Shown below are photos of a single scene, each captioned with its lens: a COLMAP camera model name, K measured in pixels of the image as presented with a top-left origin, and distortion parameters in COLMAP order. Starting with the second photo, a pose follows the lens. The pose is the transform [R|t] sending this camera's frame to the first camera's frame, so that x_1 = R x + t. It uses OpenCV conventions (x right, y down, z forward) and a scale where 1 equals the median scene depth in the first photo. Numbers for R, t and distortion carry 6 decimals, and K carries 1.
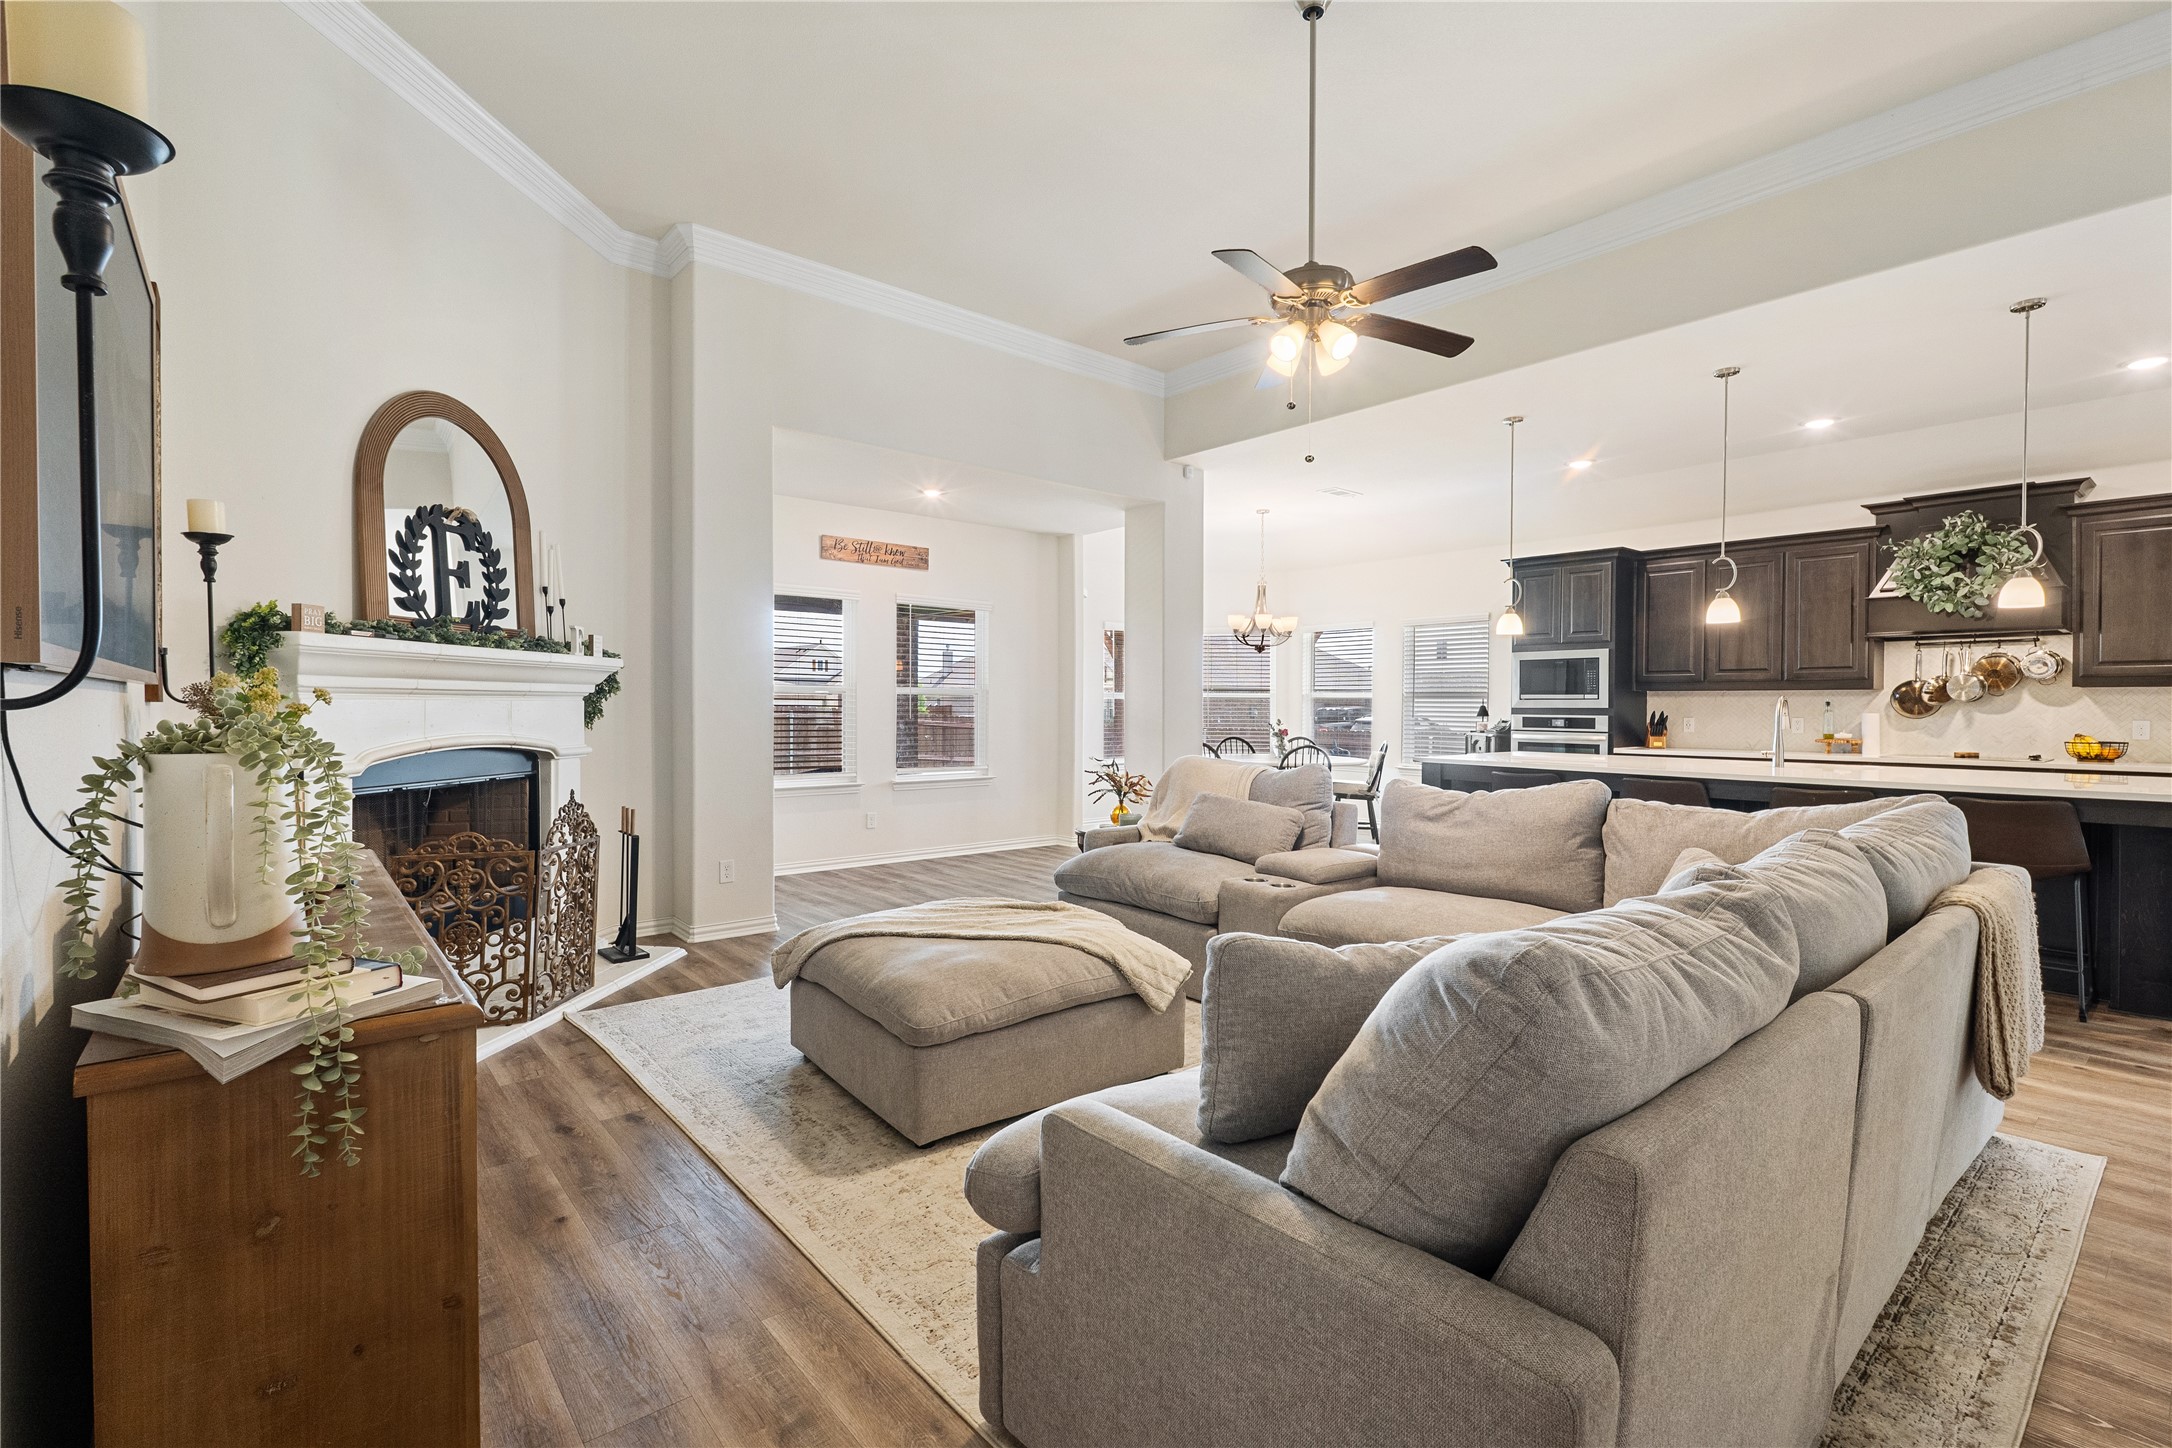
lens RADIAL K [[973.3, 0, 1074.4], [0, 973.3, 707.6], [0, 0, 1]] dist [0.003838, -0.004952]
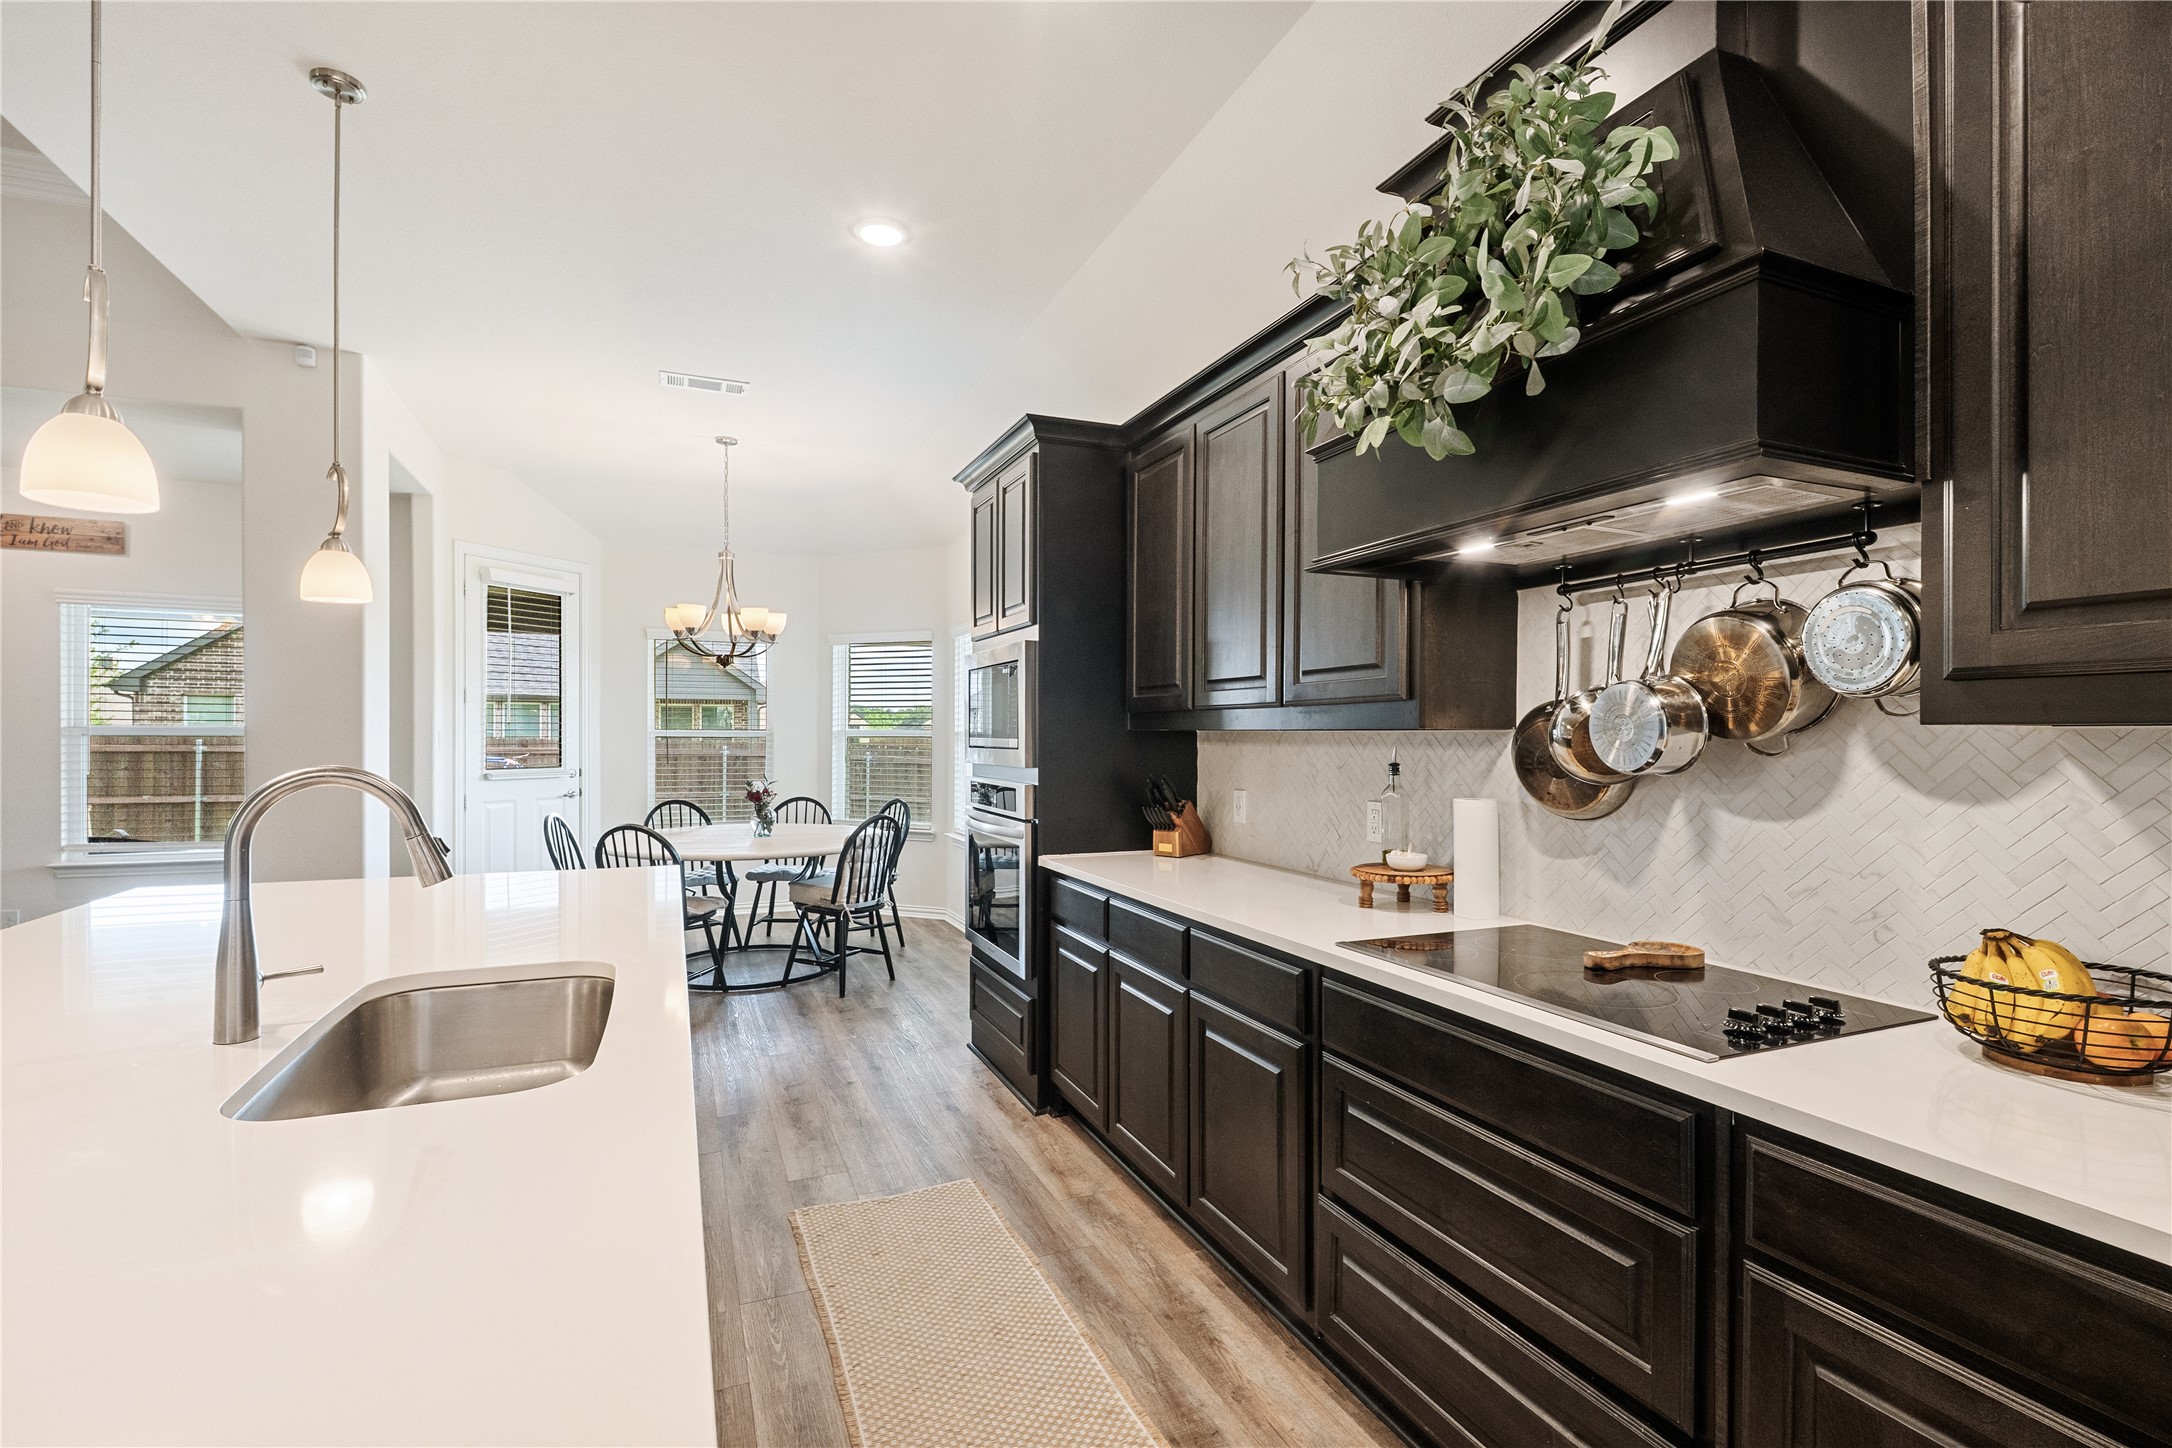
lens RADIAL K [[973.3, 0, 1086.3], [0, 973.3, 736.1], [0, 0, 1]] dist [0.003838, -0.004952]
pose [[0.954849, 0.000115, -0.297090, 0.777075], [0.000479, 0.999998, 0.001927, -0.016796], [0.297090, -0.001982, 0.954847, 0.619593]]
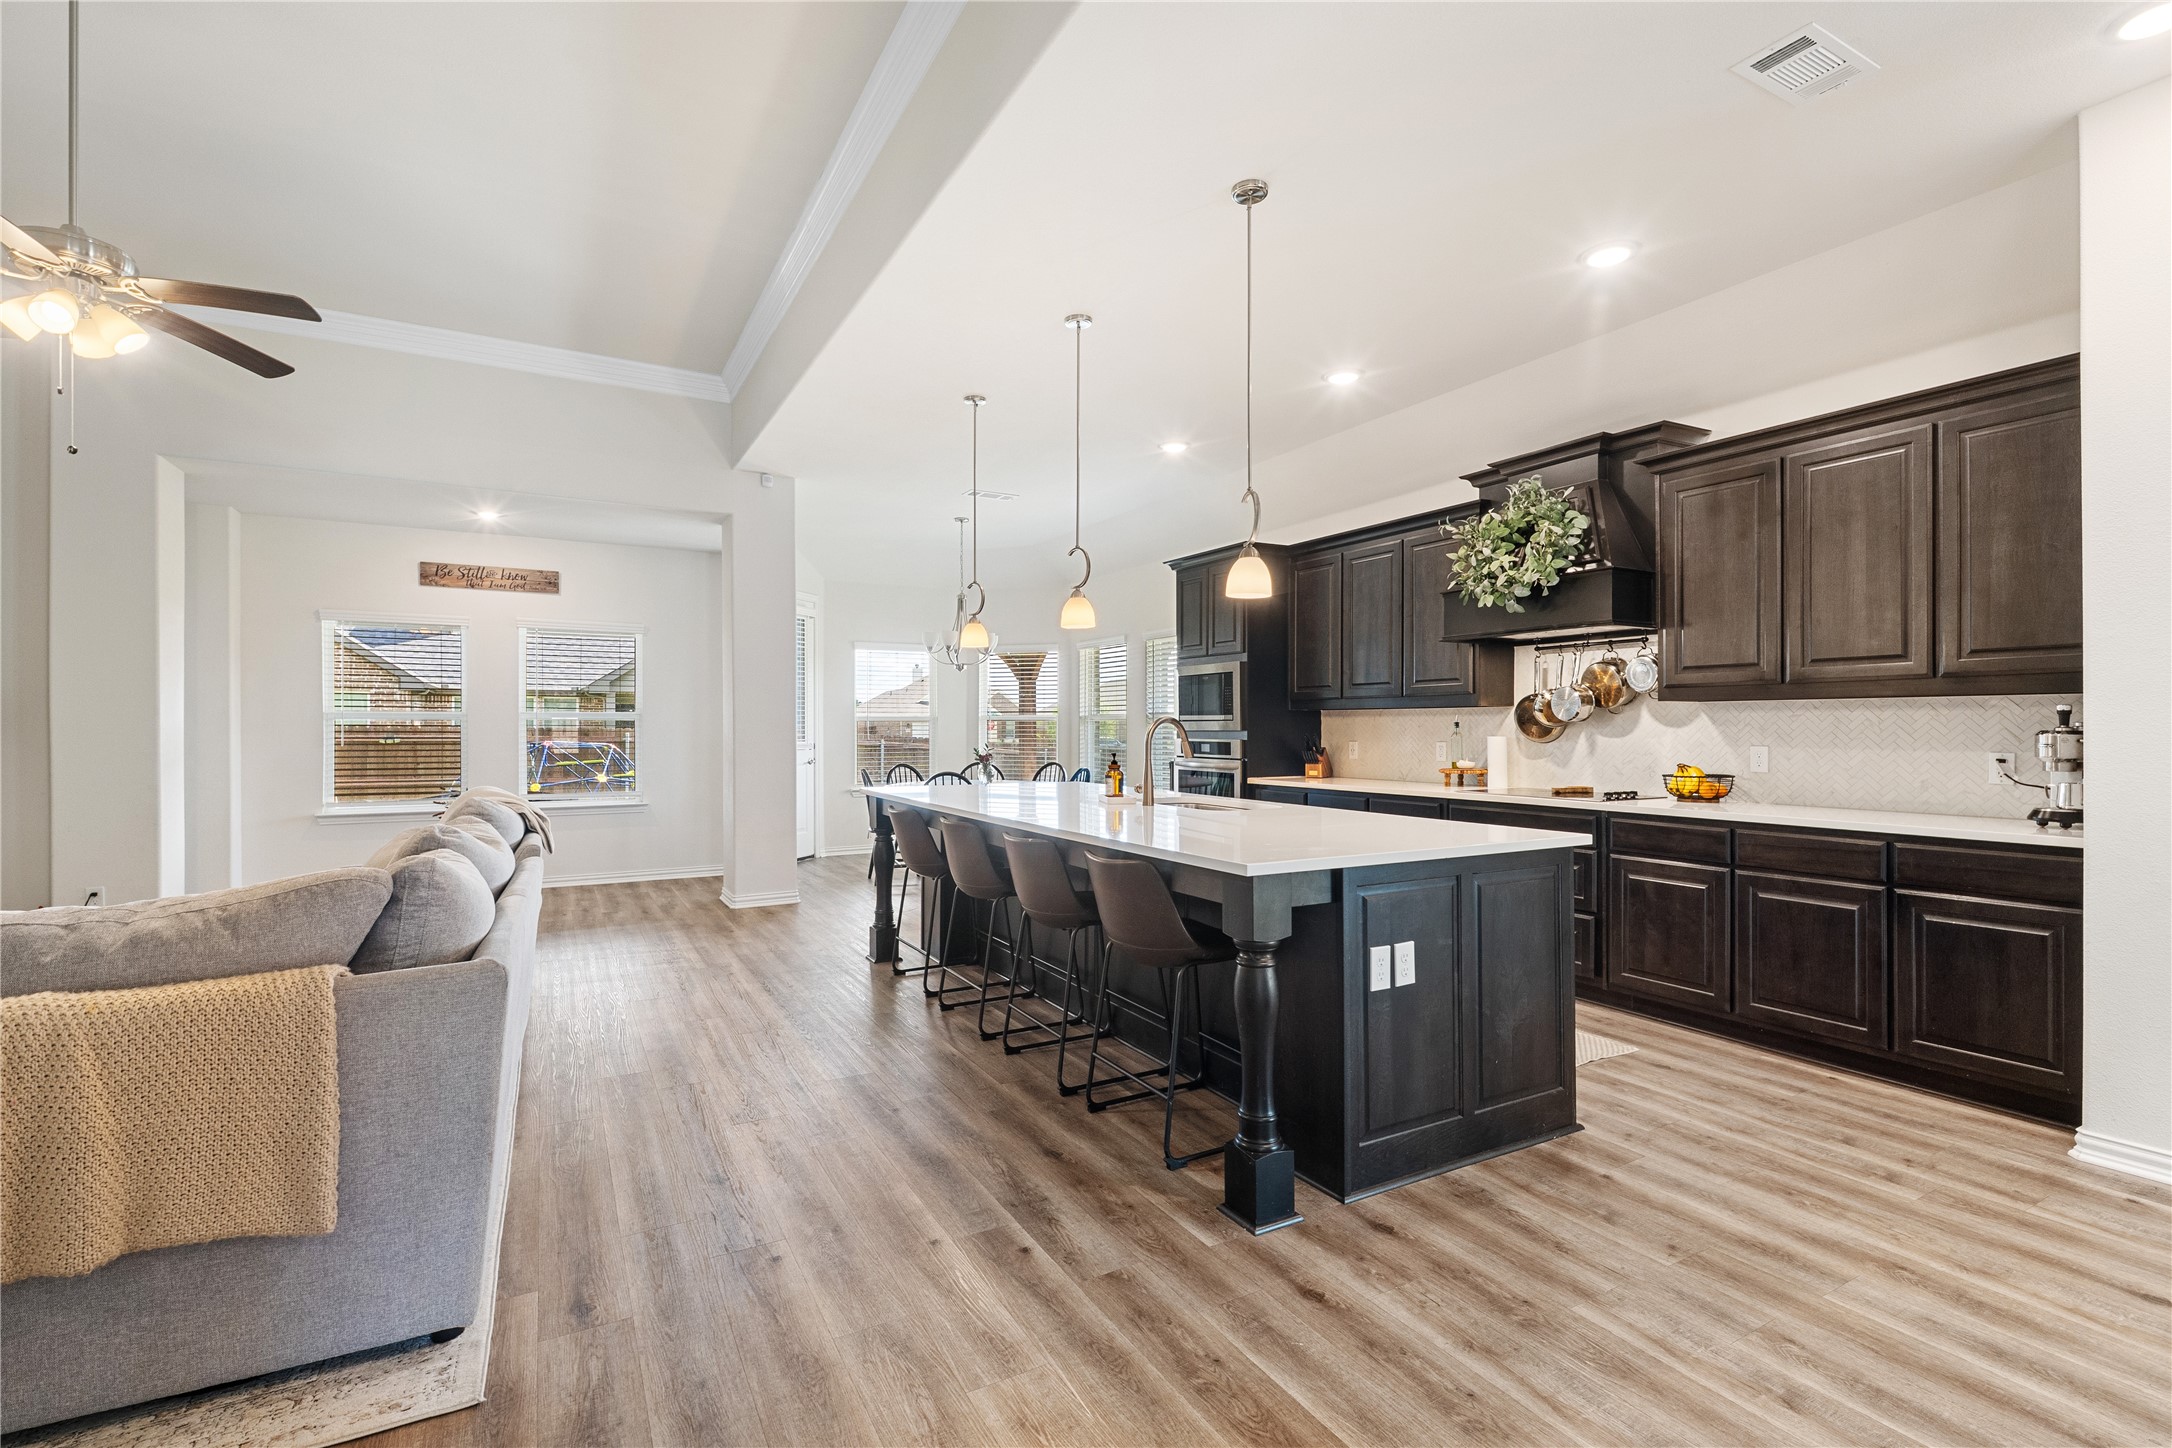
lens RADIAL K [[973.3, 0, 1082.6], [0, 973.3, 728.6], [0, 0, 1]] dist [0.003838, -0.004952]
pose [[0.981565, -0.004542, -0.191073, 0.627789], [0.004631, 0.999989, 0.000020, -0.002068], [0.191071, -0.000905, 0.981576, 0.149351]]
